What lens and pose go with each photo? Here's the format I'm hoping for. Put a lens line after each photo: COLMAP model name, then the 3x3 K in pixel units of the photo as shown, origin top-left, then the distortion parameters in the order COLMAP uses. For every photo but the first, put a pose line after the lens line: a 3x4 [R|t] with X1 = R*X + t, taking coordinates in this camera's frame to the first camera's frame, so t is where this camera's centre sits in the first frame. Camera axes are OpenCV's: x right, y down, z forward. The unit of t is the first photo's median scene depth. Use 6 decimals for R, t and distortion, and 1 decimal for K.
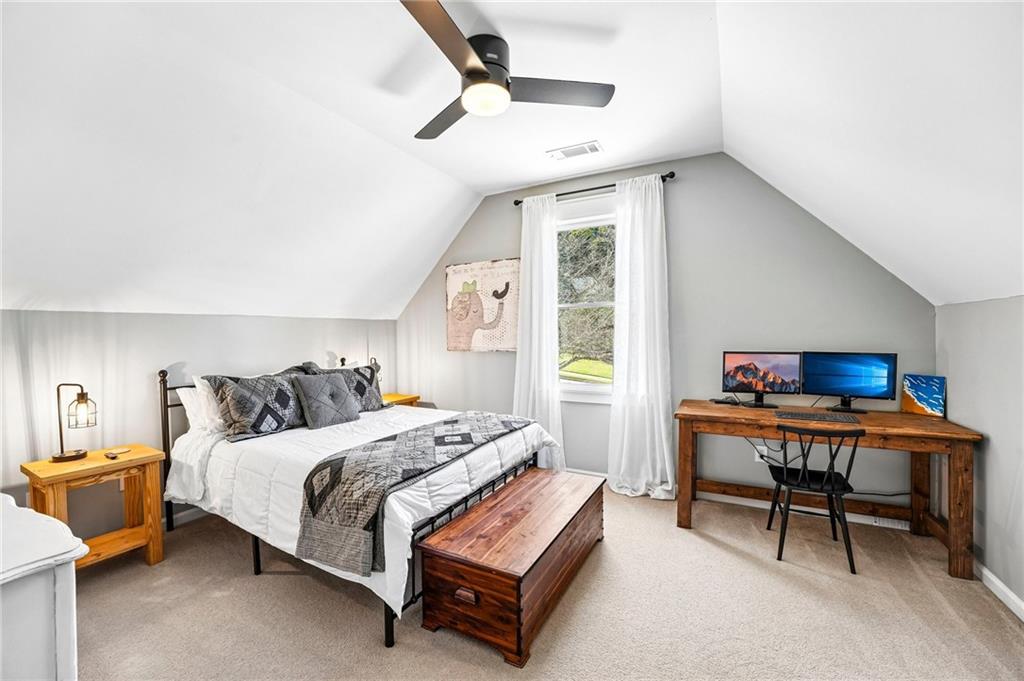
lens RADIAL K [[413.4, 0, 510.2], [0, 413.4, 340.7], [0, 0, 1]] dist [-0.028949, 0.004065]
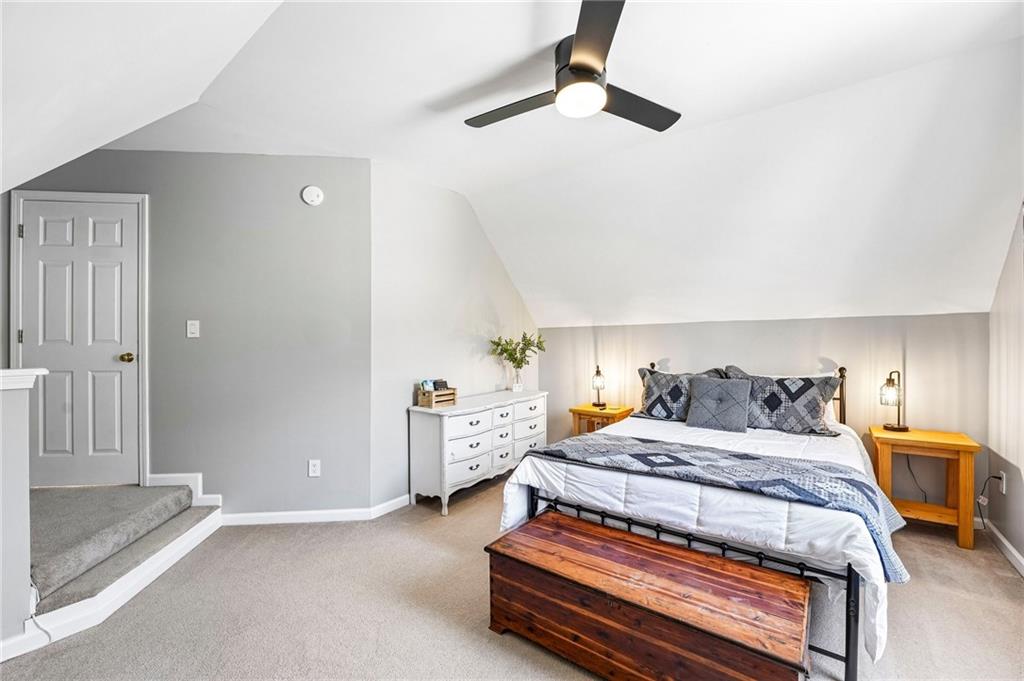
lens RADIAL K [[413.4, 0, 510.2], [0, 413.4, 340.7], [0, 0, 1]] dist [-0.028949, 0.004065]
pose [[-0.162147, 0.007490, -0.986738, 0.703599], [-0.009926, 0.999908, 0.009221, -0.015793], [0.986717, 0.011290, -0.162057, 0.754504]]
